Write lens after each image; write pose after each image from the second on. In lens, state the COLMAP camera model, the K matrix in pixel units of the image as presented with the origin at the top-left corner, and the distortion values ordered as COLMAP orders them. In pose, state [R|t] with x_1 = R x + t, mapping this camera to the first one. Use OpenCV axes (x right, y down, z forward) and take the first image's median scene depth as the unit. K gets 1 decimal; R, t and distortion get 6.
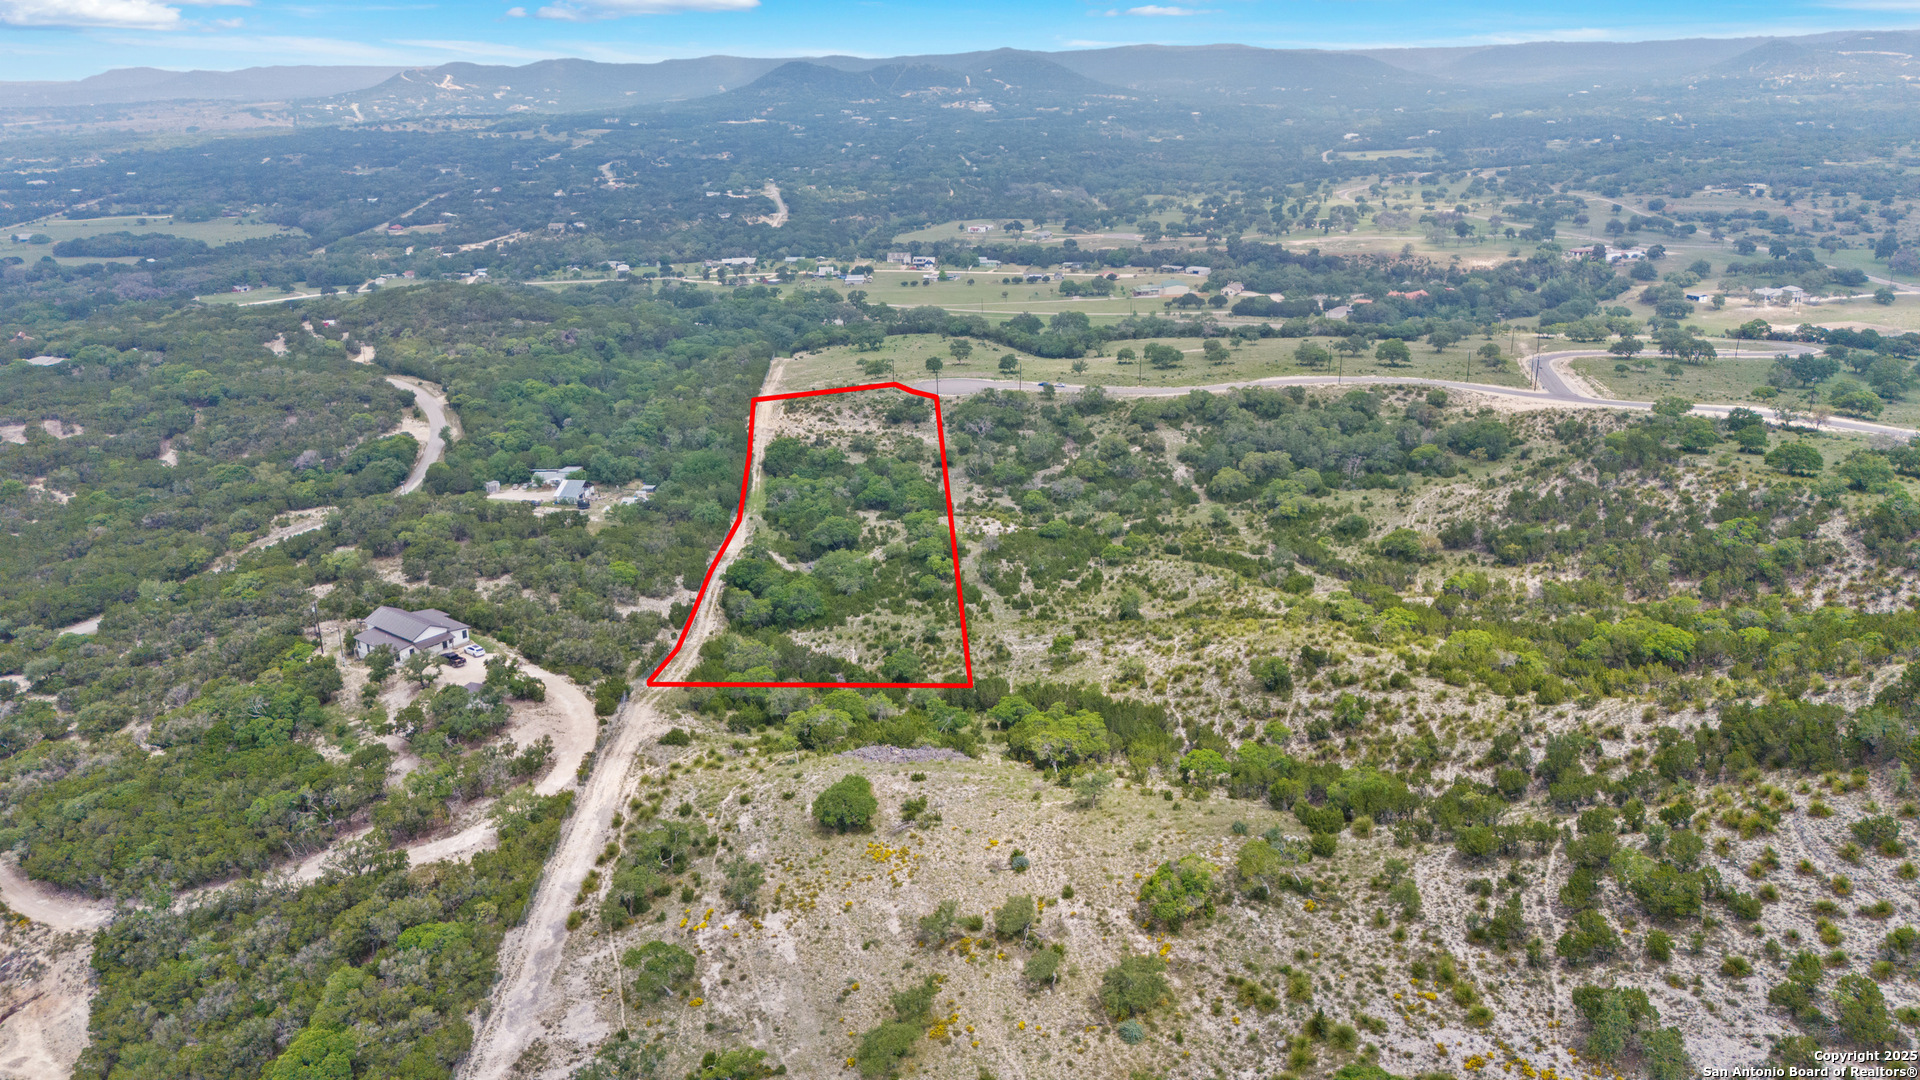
lens RADIAL K [[1416.4, 0, 969.6], [0, 1416.4, 558.4], [0, 0, 1]] dist [0.067182, -0.063500]
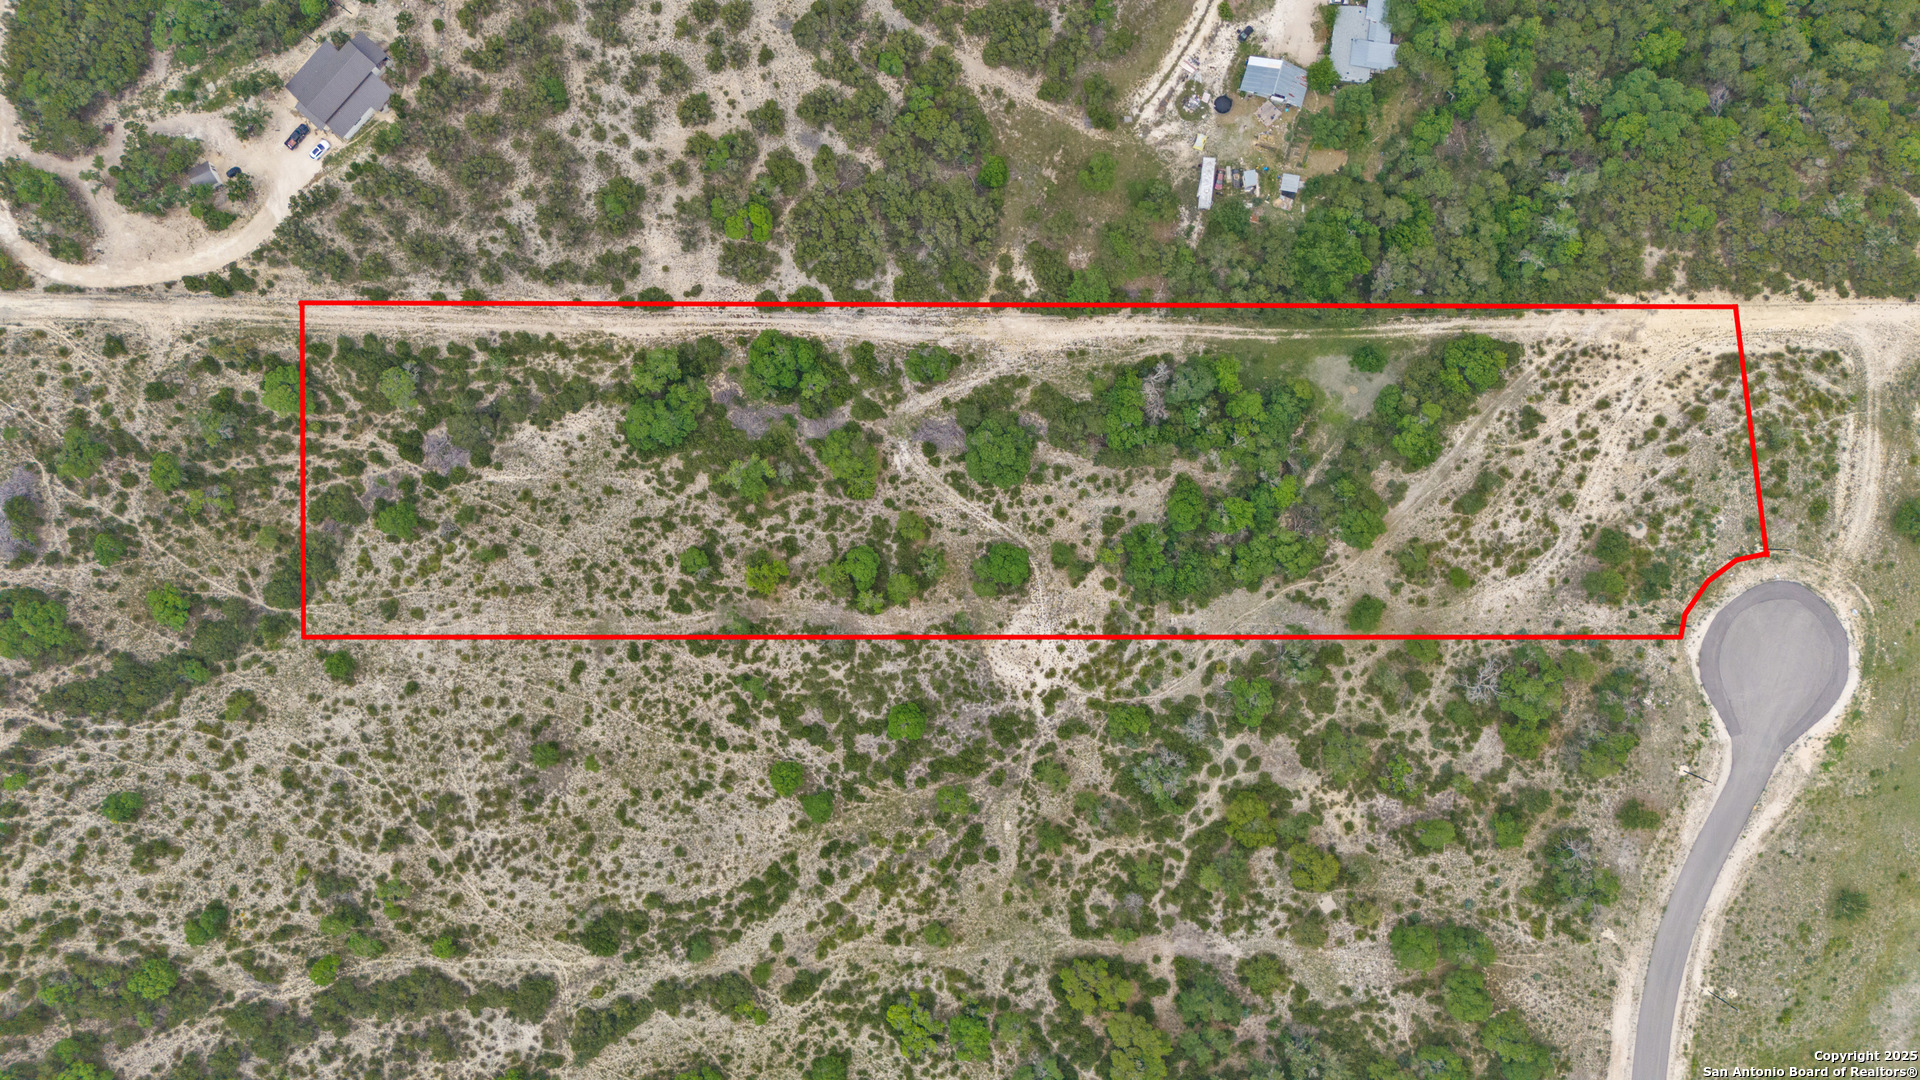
lens RADIAL K [[1416.4, 0, 961.7], [0, 1416.4, 541.1], [0, 0, 1]] dist [0.067182, -0.063500]
pose [[-0.077145, 0.996580, 0.029628, -0.027134], [-0.307868, -0.052075, 0.950003, -0.305579], [0.948296, 0.064167, 0.310832, 0.290971]]
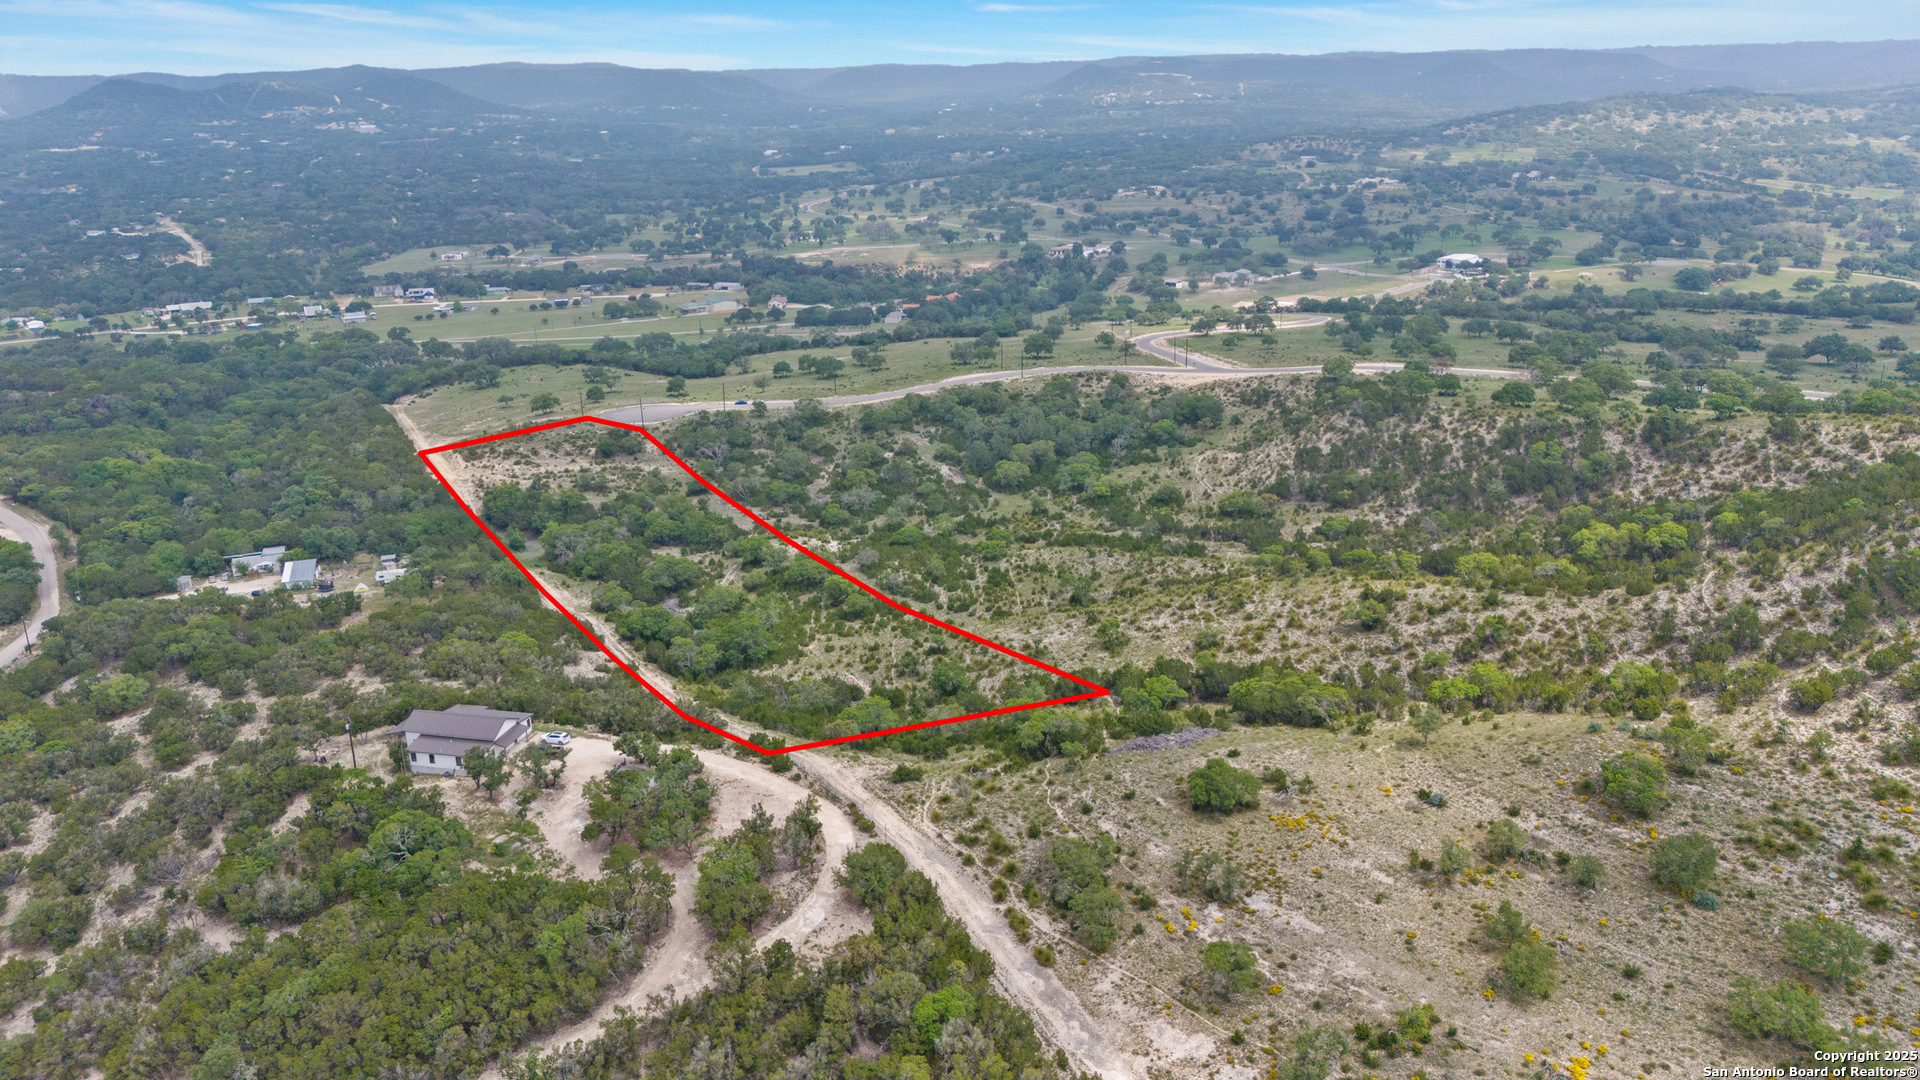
lens RADIAL K [[1416.4, 0, 972.7], [0, 1416.4, 548.2], [0, 0, 1]] dist [0.067182, -0.063500]
pose [[0.907293, -0.135808, 0.397965, -0.113075], [0.143326, 0.989615, 0.010952, -0.006043], [-0.395319, 0.047102, 0.917335, 0.021713]]
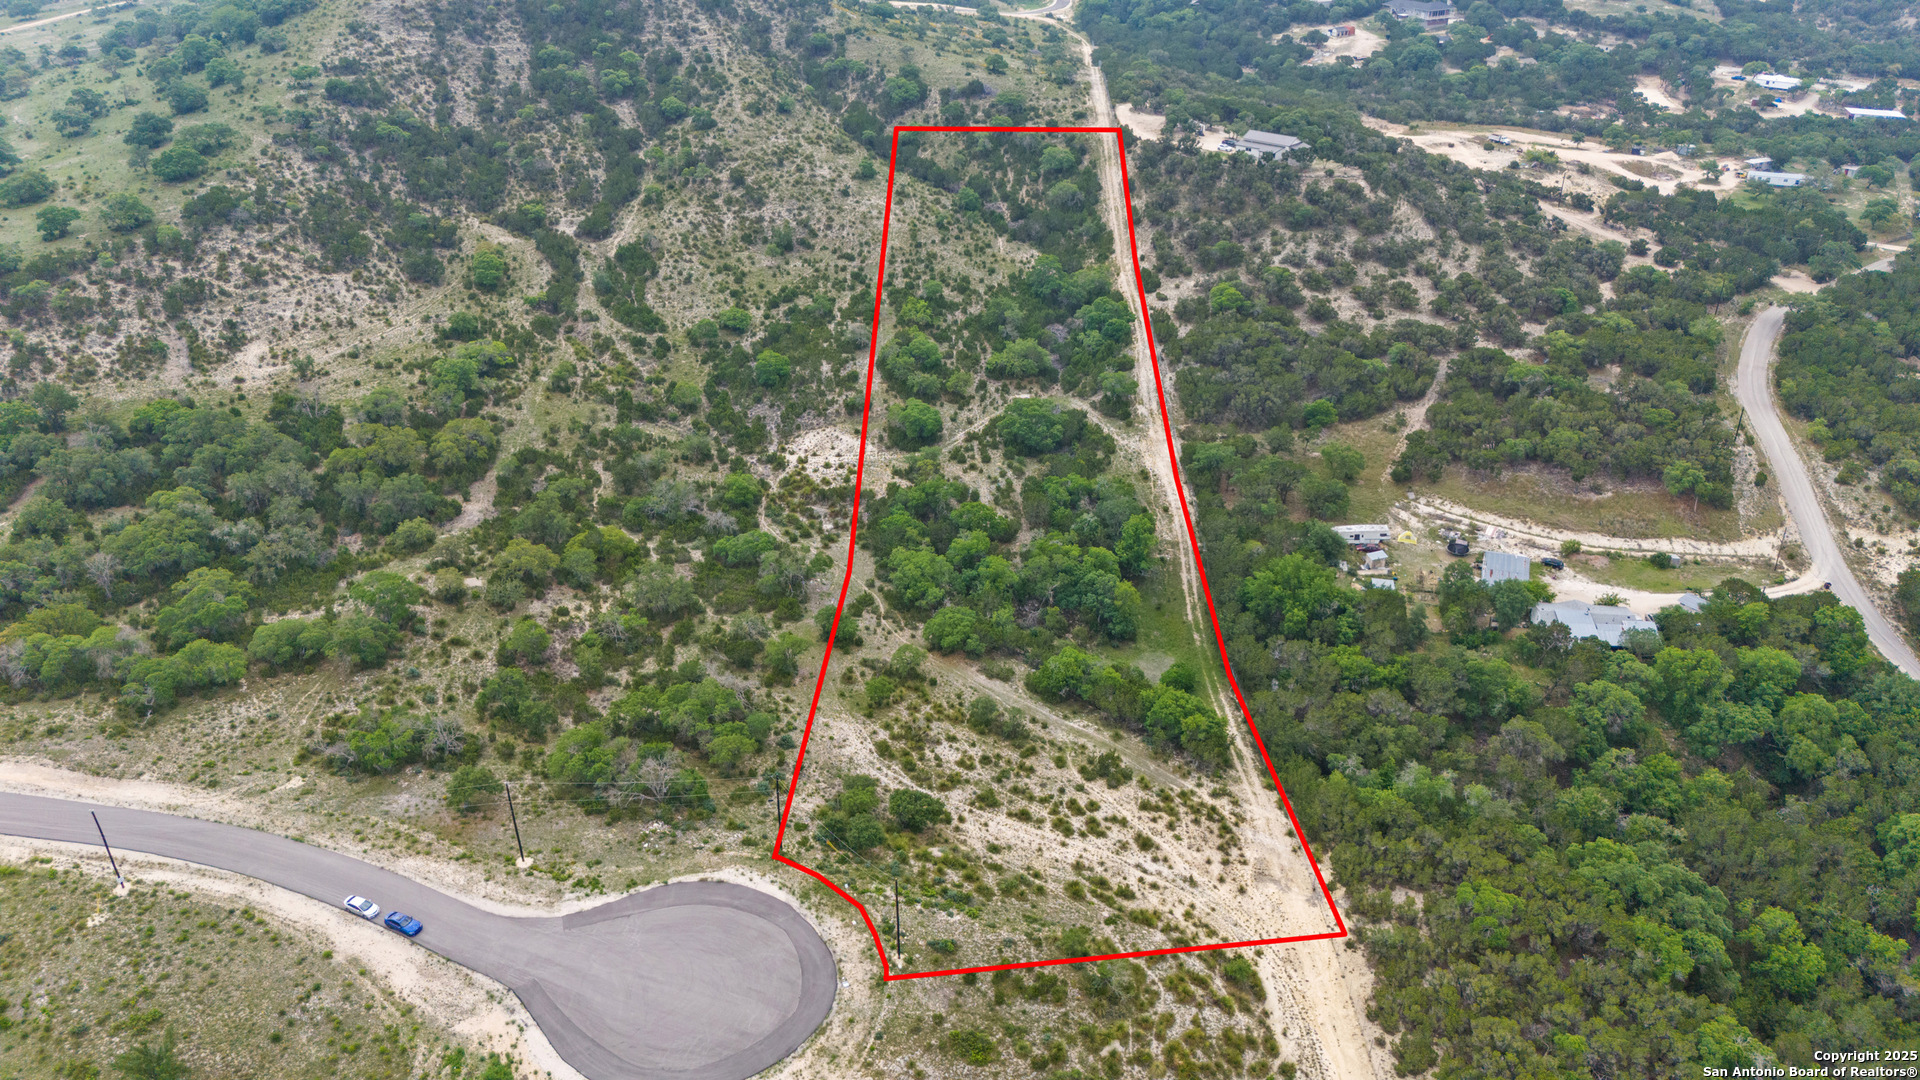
lens RADIAL K [[1416.4, 0, 956.9], [0, 1416.4, 531.3], [0, 0, 1]] dist [0.067182, -0.063500]
pose [[-0.995720, -0.025073, 0.088951, -0.049495], [0.048756, 0.675136, 0.736080, -0.219377], [-0.078510, 0.737267, -0.671025, 0.622813]]
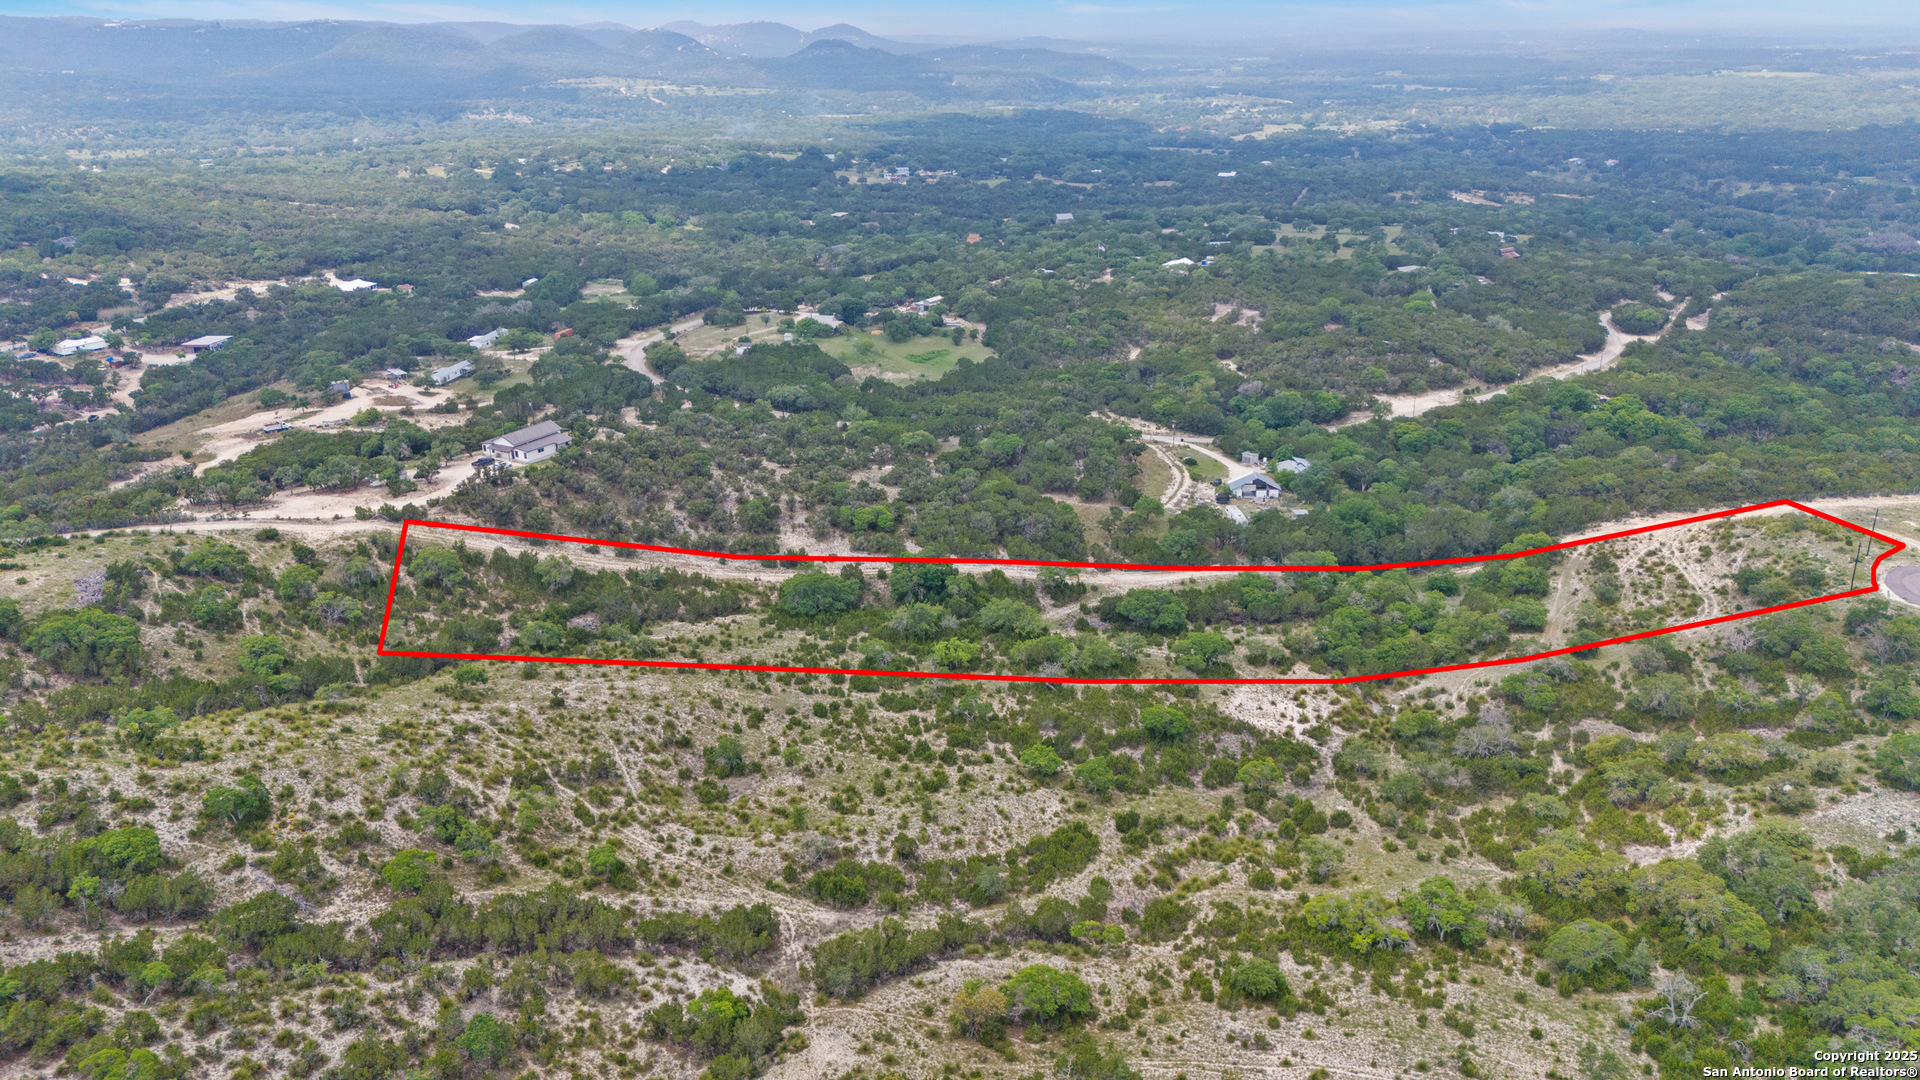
lens RADIAL K [[1416.4, 0, 960.1], [0, 1416.4, 530.9], [0, 0, 1]] dist [0.067182, -0.063500]
pose [[0.151804, 0.348874, -0.924793, 0.240481], [-0.320284, 0.902516, 0.287895, -0.099126], [0.935080, 0.252493, 0.248744, 0.273071]]
